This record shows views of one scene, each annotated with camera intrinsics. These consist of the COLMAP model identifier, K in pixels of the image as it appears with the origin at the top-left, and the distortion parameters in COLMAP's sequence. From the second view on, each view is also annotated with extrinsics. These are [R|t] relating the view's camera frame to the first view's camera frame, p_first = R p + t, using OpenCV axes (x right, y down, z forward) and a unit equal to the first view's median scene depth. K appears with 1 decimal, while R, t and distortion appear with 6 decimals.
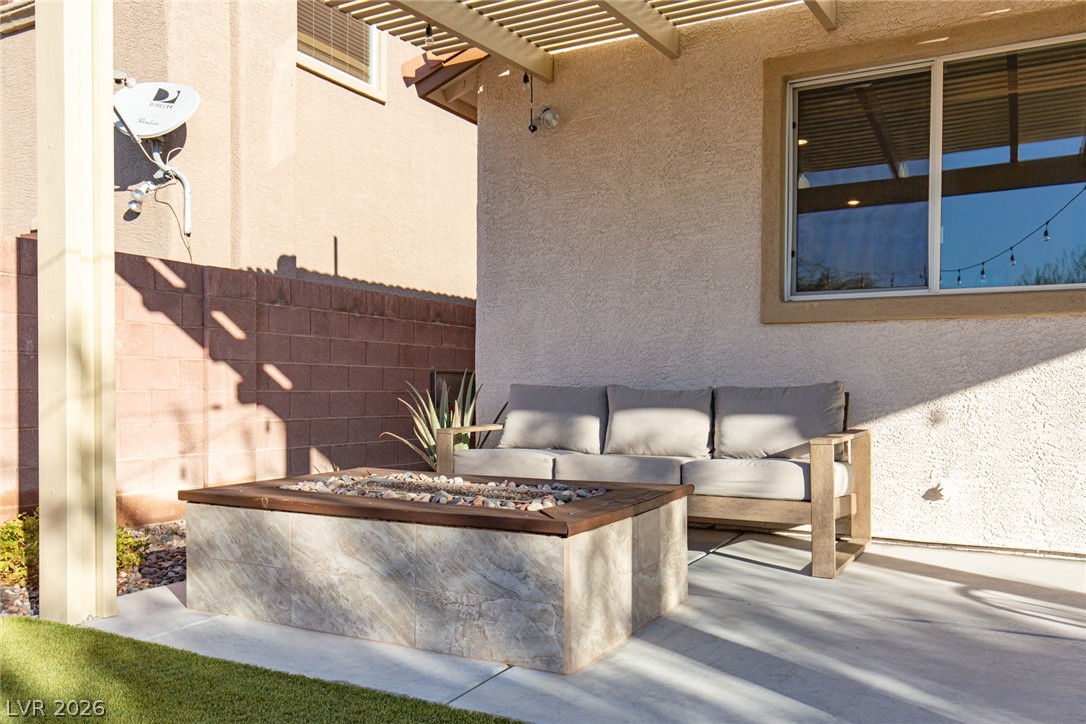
lens RADIAL K [[908.4, 0, 546.6], [0, 908.4, 418.2], [0, 0, 1]] dist [0.004743, 0.002487]
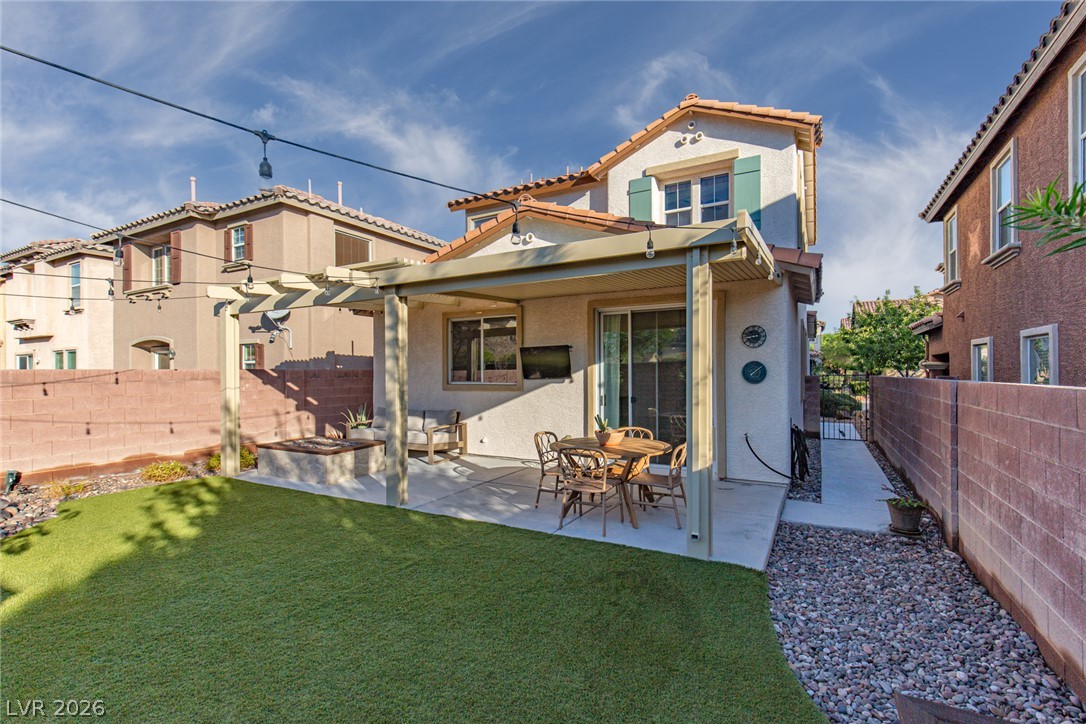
lens RADIAL K [[498.8, 0, 548.2], [0, 498.8, 366.9], [0, 0, 1]] dist [0.012577, 0.000037]
pose [[0.999896, -0.006654, -0.012819, 0.642332], [0.006263, 0.999522, -0.030283, -0.127800], [0.013015, 0.030199, 0.999459, -0.838413]]
